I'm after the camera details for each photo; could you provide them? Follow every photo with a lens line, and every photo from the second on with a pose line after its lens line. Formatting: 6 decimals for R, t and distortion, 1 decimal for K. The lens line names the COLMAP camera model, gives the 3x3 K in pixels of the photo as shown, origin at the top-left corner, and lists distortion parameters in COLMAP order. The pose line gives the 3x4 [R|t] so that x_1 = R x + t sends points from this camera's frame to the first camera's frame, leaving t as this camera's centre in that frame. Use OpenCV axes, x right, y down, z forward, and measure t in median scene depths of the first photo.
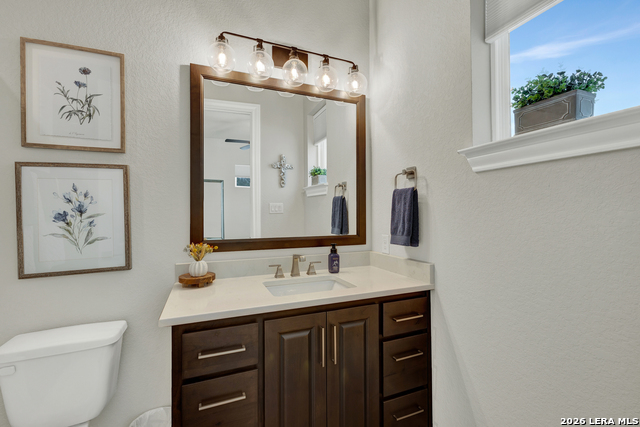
lens RADIAL K [[274.1, 0, 316.3], [0, 274.1, 211.5], [0, 0, 1]] dist [0.002916, 0.000087]
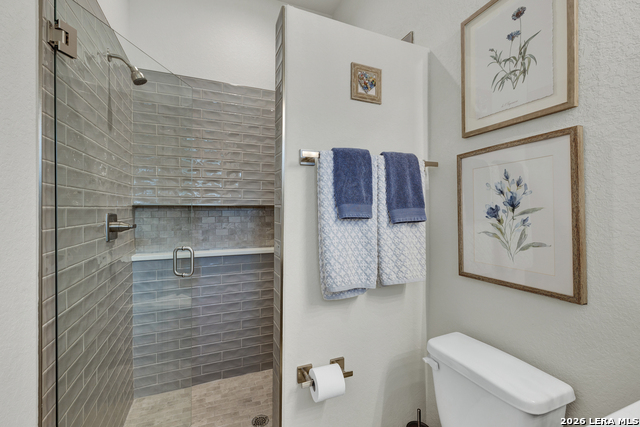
lens RADIAL K [[274.1, 0, 320.0], [0, 274.1, 210.0], [0, 0, 1]] dist [0.002916, 0.000087]
pose [[-0.001013, 0.014059, -0.999901, -0.102697], [0.013860, 0.999805, 0.014044, -0.005205], [0.999903, -0.013844, -0.001208, 0.467884]]
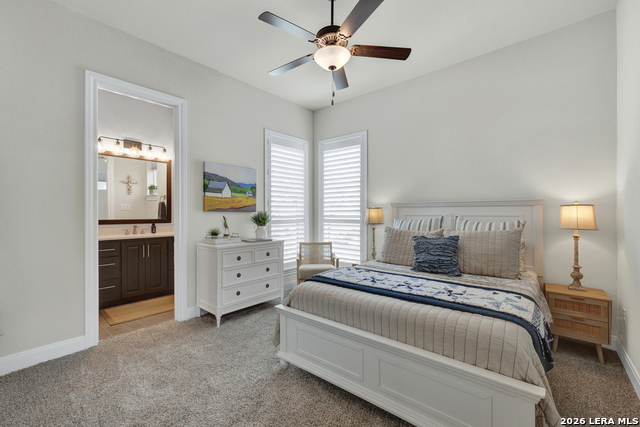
lens RADIAL K [[274.1, 0, 317.2], [0, 274.1, 214.7], [0, 0, 1]] dist [0.002916, 0.000087]
pose [[0.891737, 0.004697, 0.452529, 0.364447], [-0.011376, 0.999863, 0.012039, 0.002761], [-0.452410, -0.015884, 0.891668, -2.651901]]
